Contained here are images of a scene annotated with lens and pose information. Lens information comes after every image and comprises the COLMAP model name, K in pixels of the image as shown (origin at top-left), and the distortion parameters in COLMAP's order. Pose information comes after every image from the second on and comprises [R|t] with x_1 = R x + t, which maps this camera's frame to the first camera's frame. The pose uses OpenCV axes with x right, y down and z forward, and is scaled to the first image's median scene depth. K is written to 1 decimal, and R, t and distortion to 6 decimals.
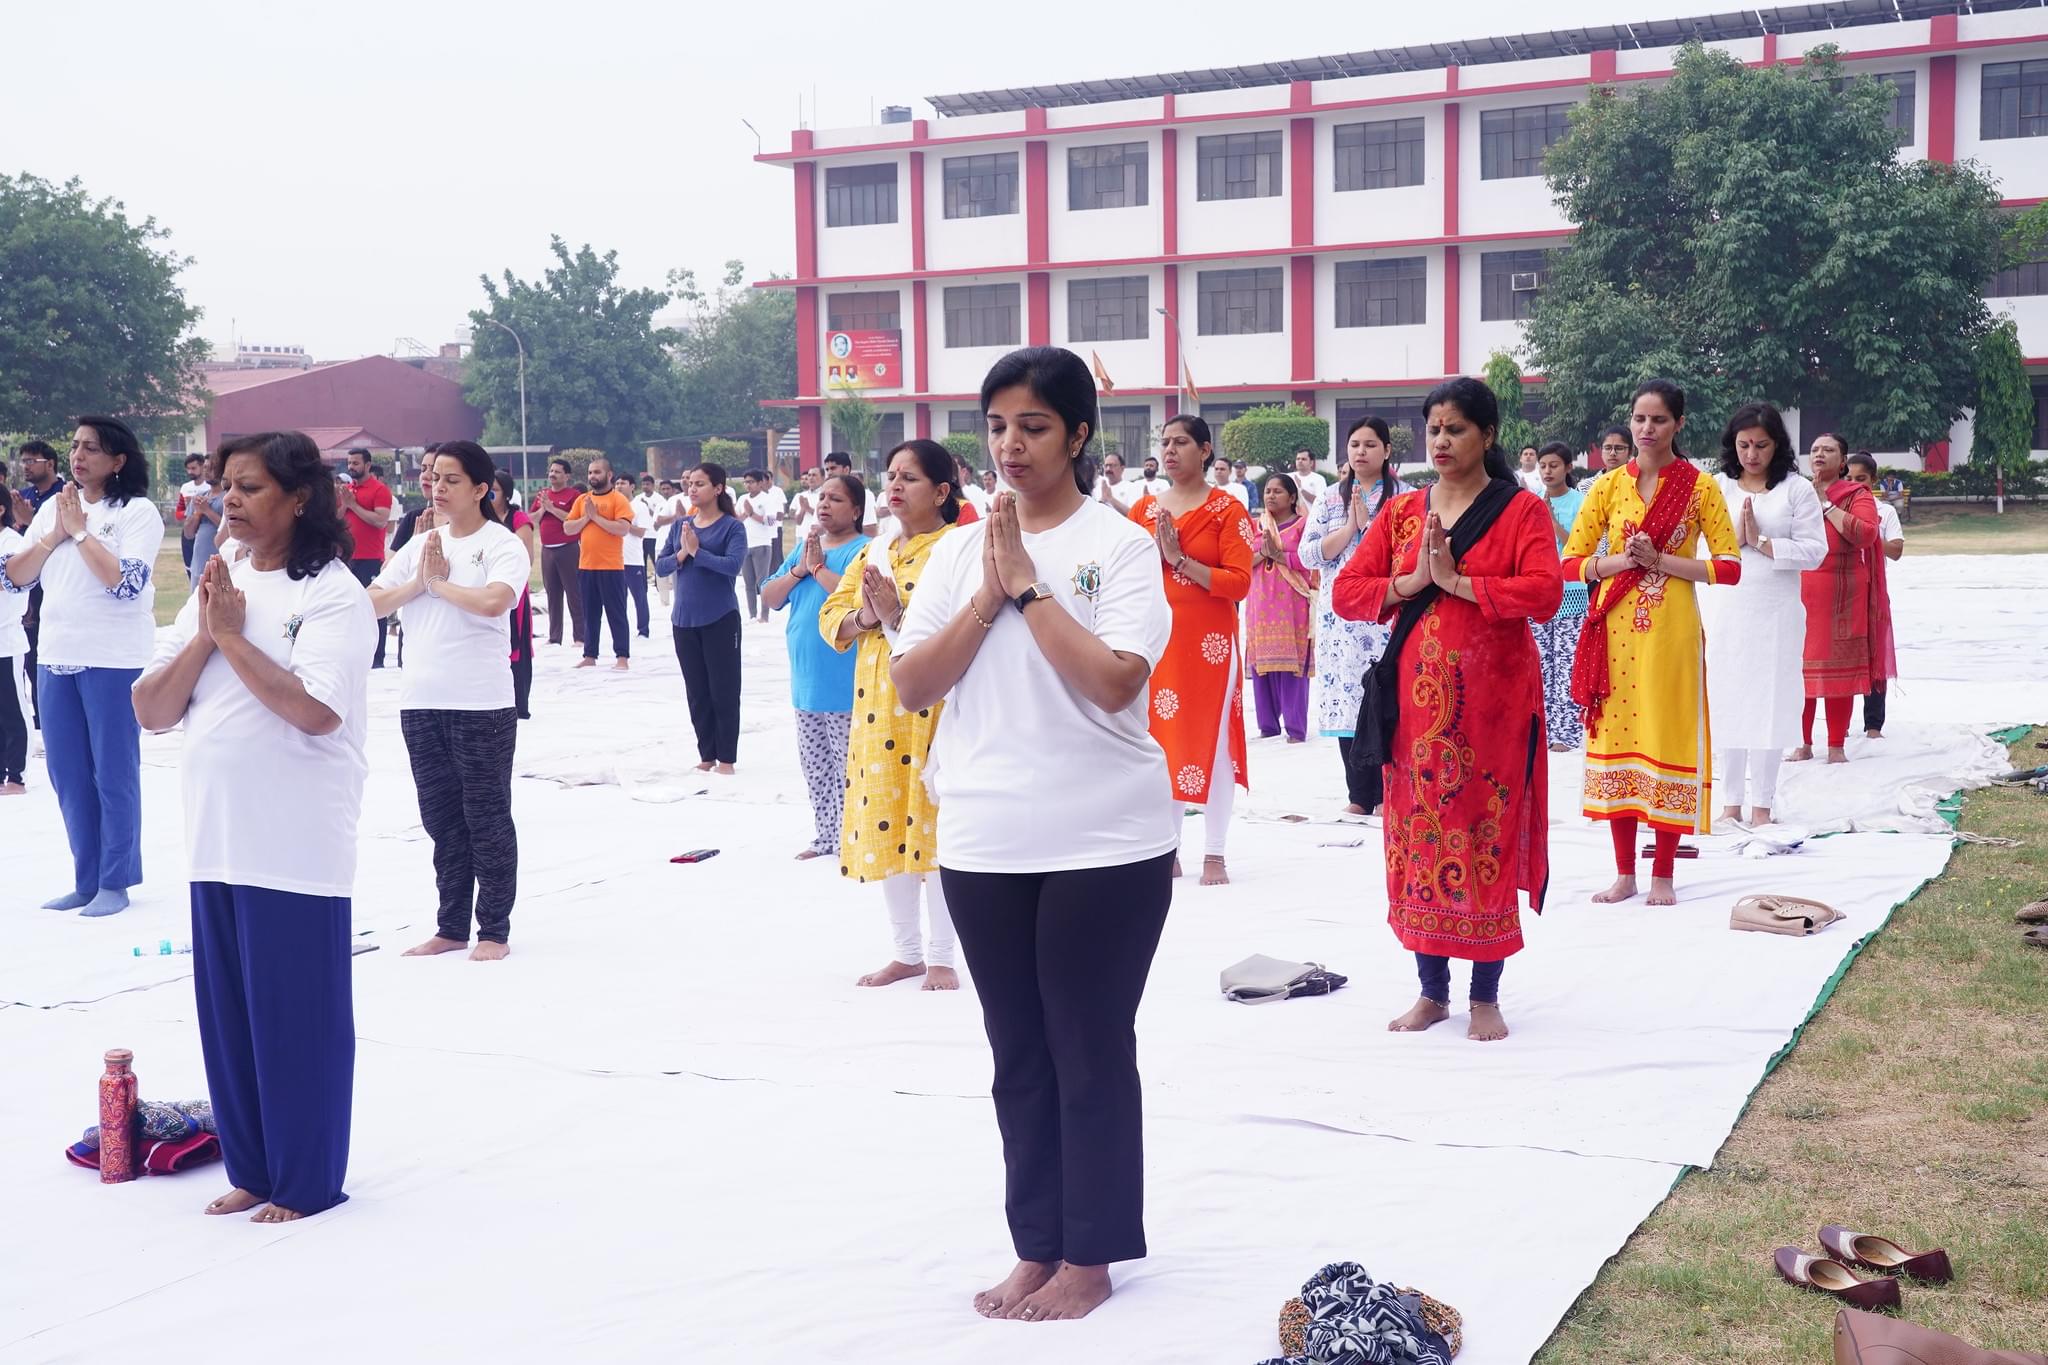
lens RADIAL K [[2157.8, 0, 1024.0], [0, 2157.8, 682.5], [0, 0, 1]] dist [0.016307, 0.030323]
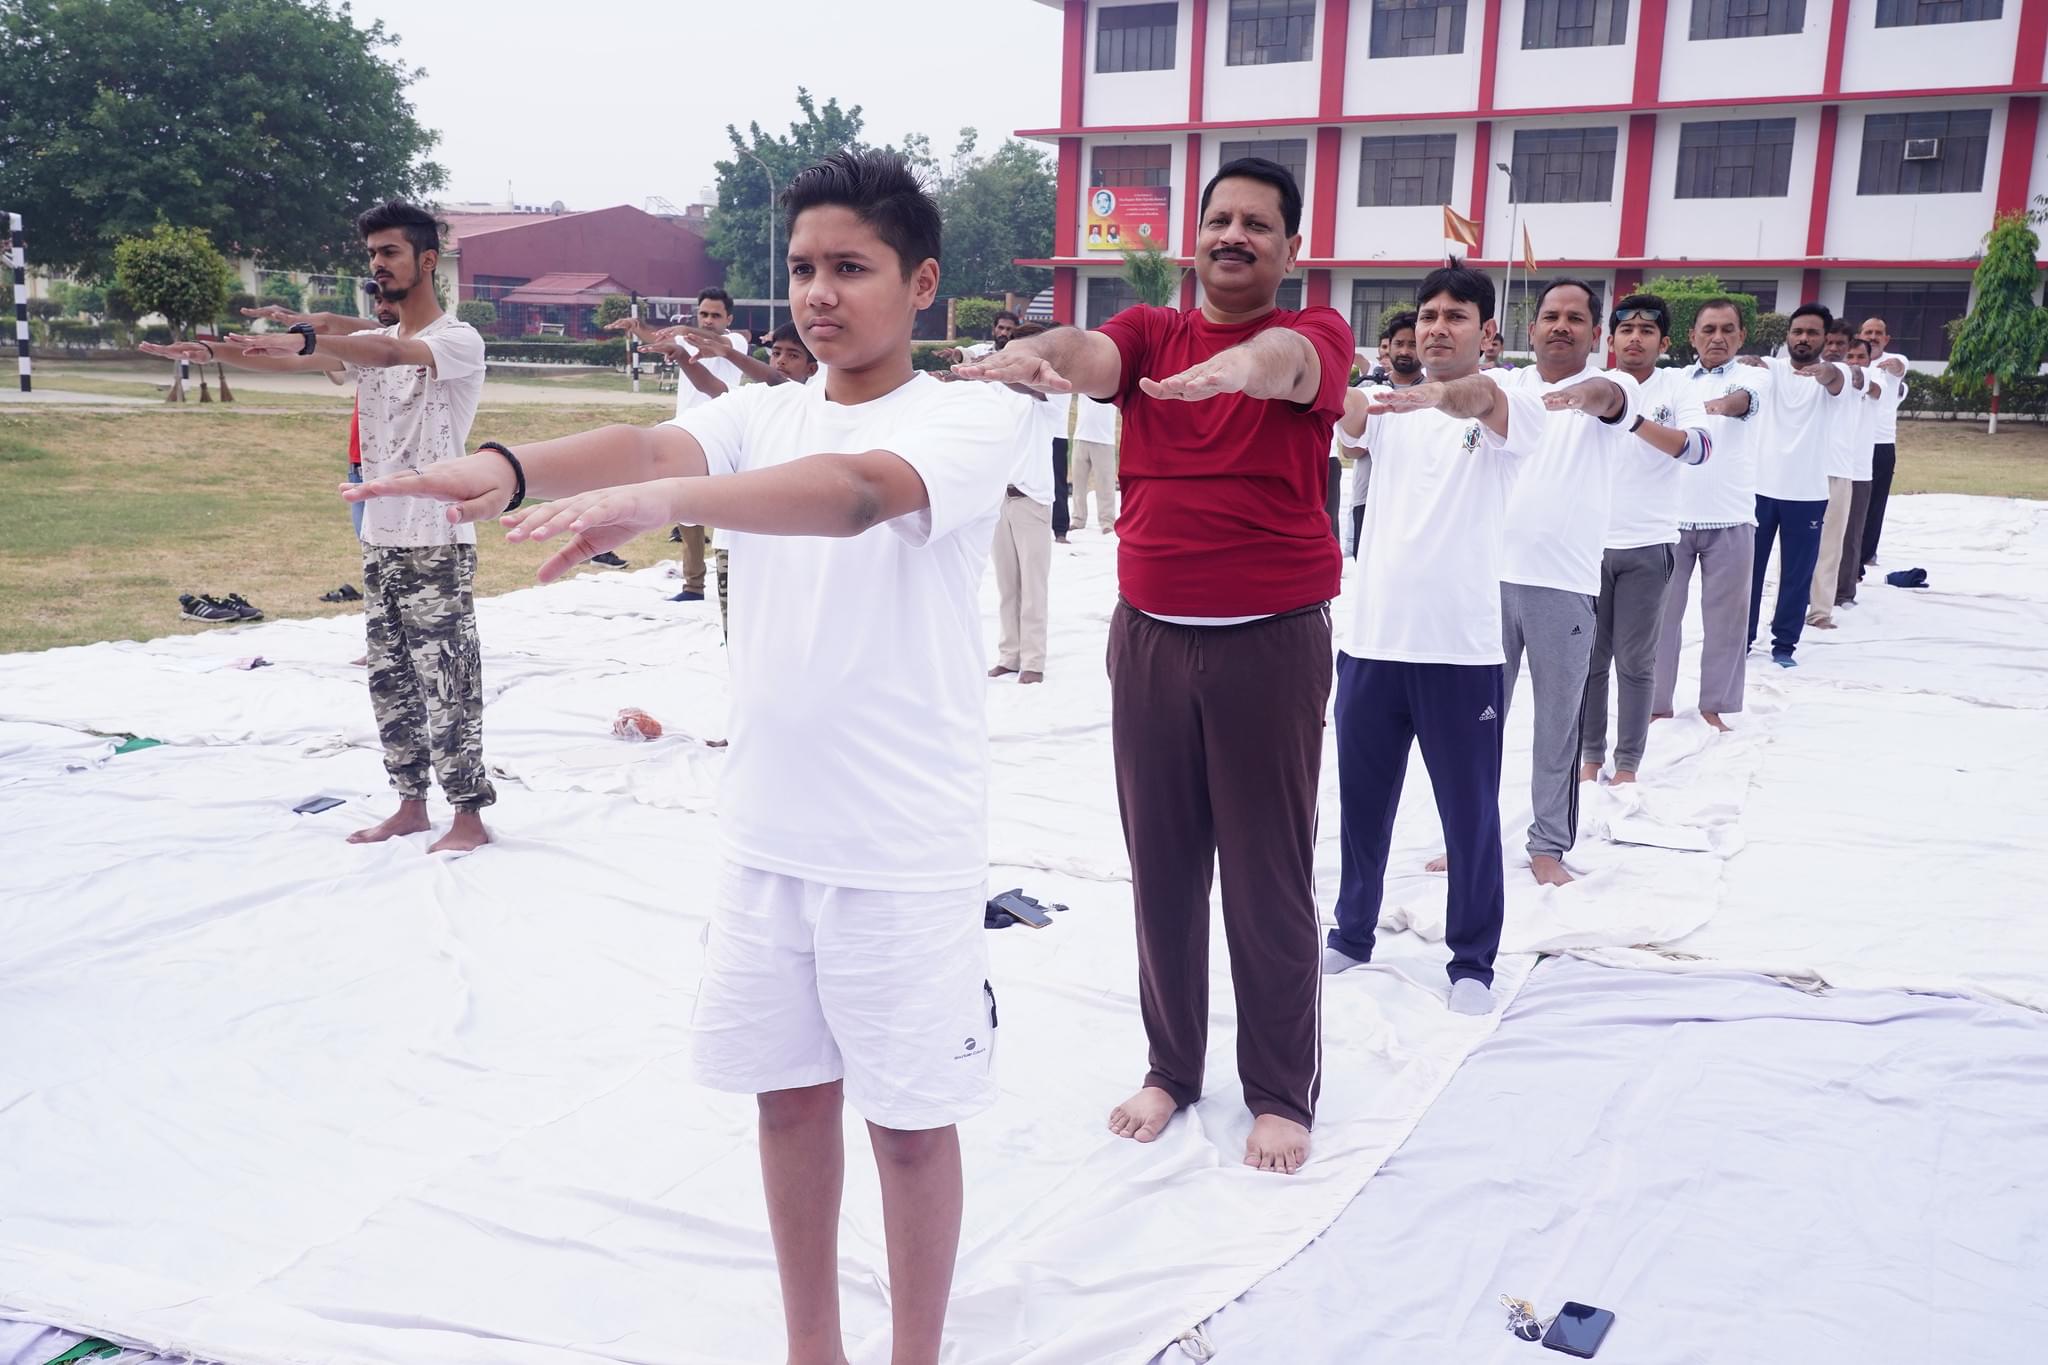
lens RADIAL K [[1800.5, 0, 1024.0], [0, 1800.5, 682.5], [0, 0, 1]] dist [0.028821, 0.001288]
pose [[0.995873, 0.058181, -0.069654, -0.060782], [-0.051845, 0.994632, 0.089552, -0.019411], [0.074491, -0.085571, 0.993544, 0.229721]]
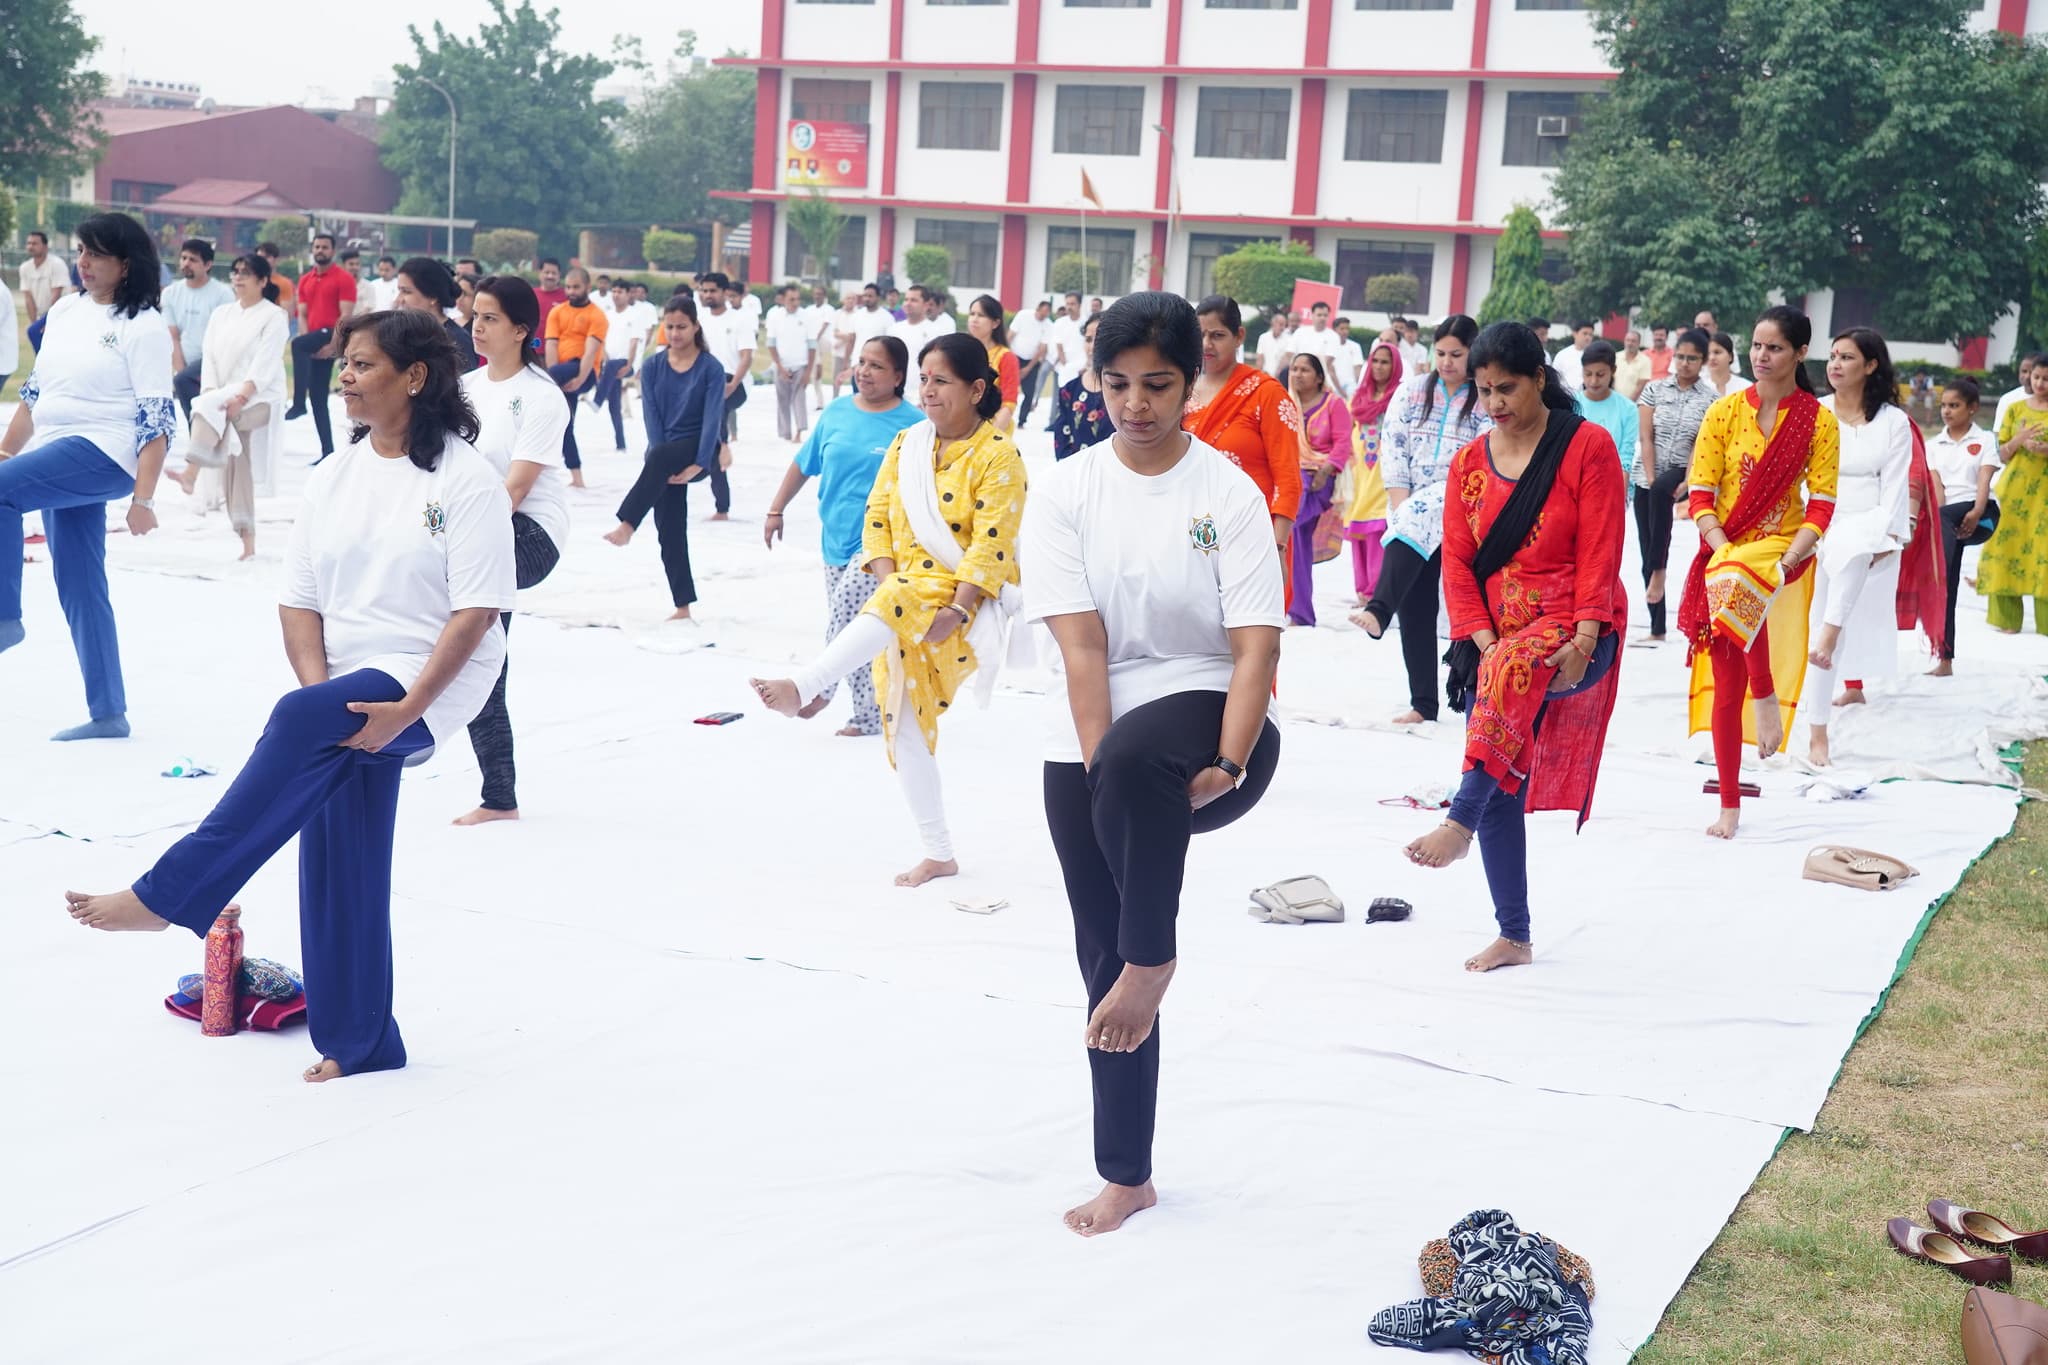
lens RADIAL K [[2328.0, 0, 1024.0], [0, 2328.0, 682.5], [0, 0, 1]] dist [0.032759, -0.023809]
pose [[0.996938, 0.072129, 0.030199, -0.005589], [-0.074080, 0.994832, 0.069433, -0.001898], [-0.025035, -0.071457, 0.997129, -0.003866]]
